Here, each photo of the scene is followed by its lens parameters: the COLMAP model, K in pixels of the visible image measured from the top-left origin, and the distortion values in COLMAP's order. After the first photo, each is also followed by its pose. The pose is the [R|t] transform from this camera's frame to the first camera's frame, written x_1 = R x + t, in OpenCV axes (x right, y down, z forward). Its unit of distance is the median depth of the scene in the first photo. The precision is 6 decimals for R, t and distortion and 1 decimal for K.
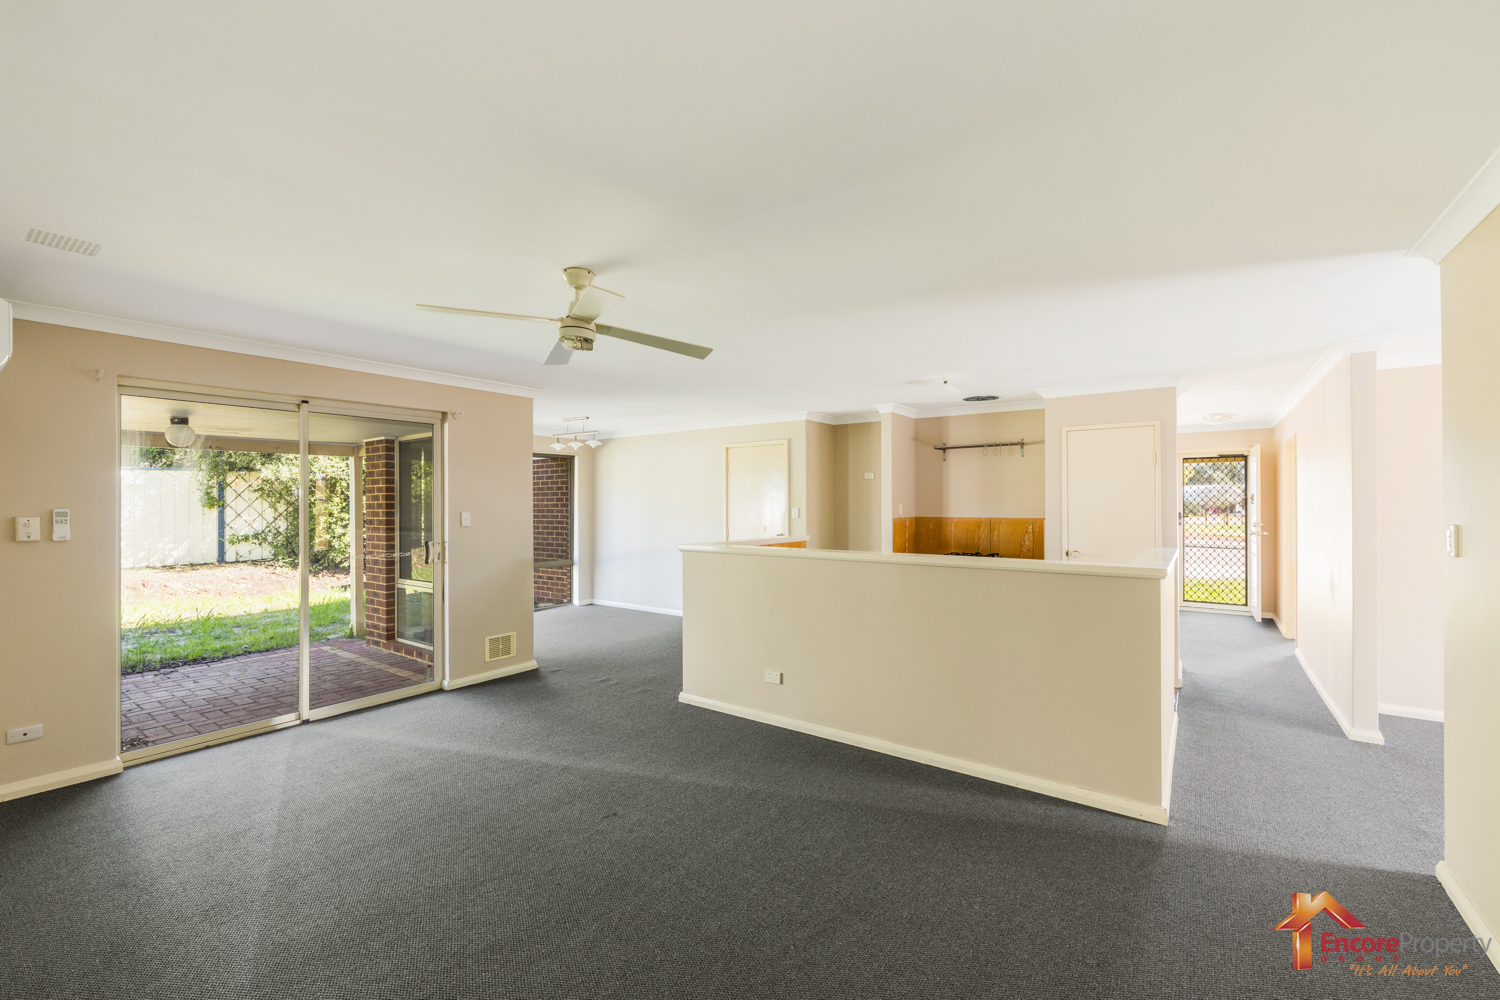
lens RADIAL K [[608.6, 0, 745.6], [0, 608.6, 502.7], [0, 0, 1]] dist [-0.000124, 0.000011]
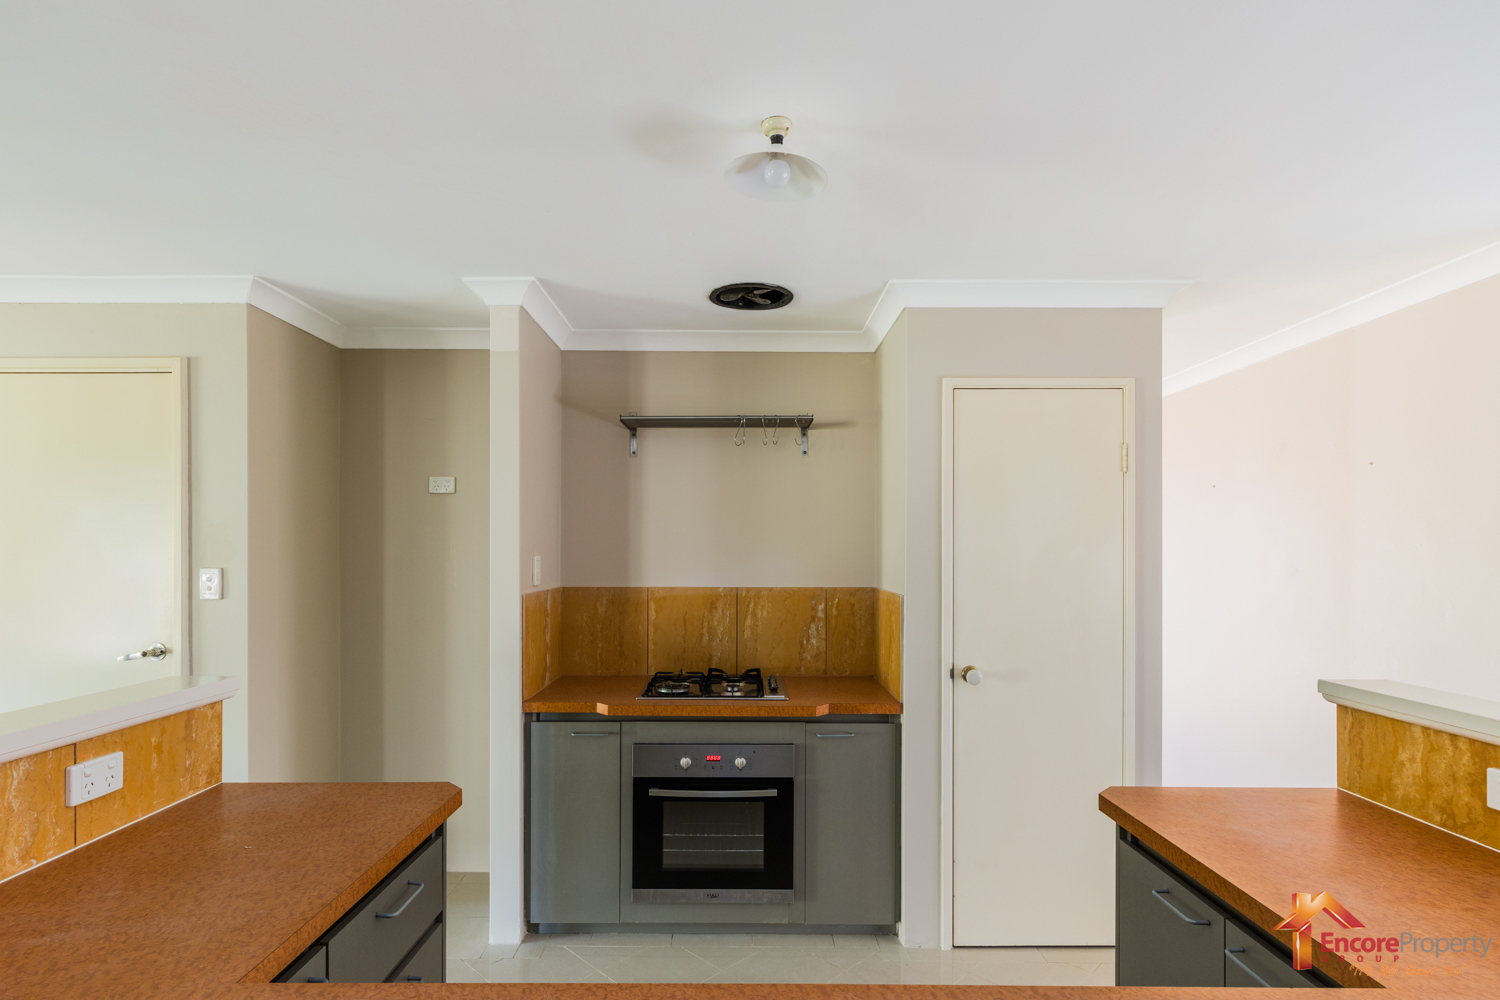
lens RADIAL K [[761.5, 0, 751.1], [0, 761.5, 548.6], [0, 0, 1]] dist [0.002314, 0.000035]
pose [[0.802558, 0.004714, 0.596555, 0.076165], [-0.003591, 0.999989, -0.003071, -0.001969], [-0.596563, 0.000322, 0.802566, 0.528752]]
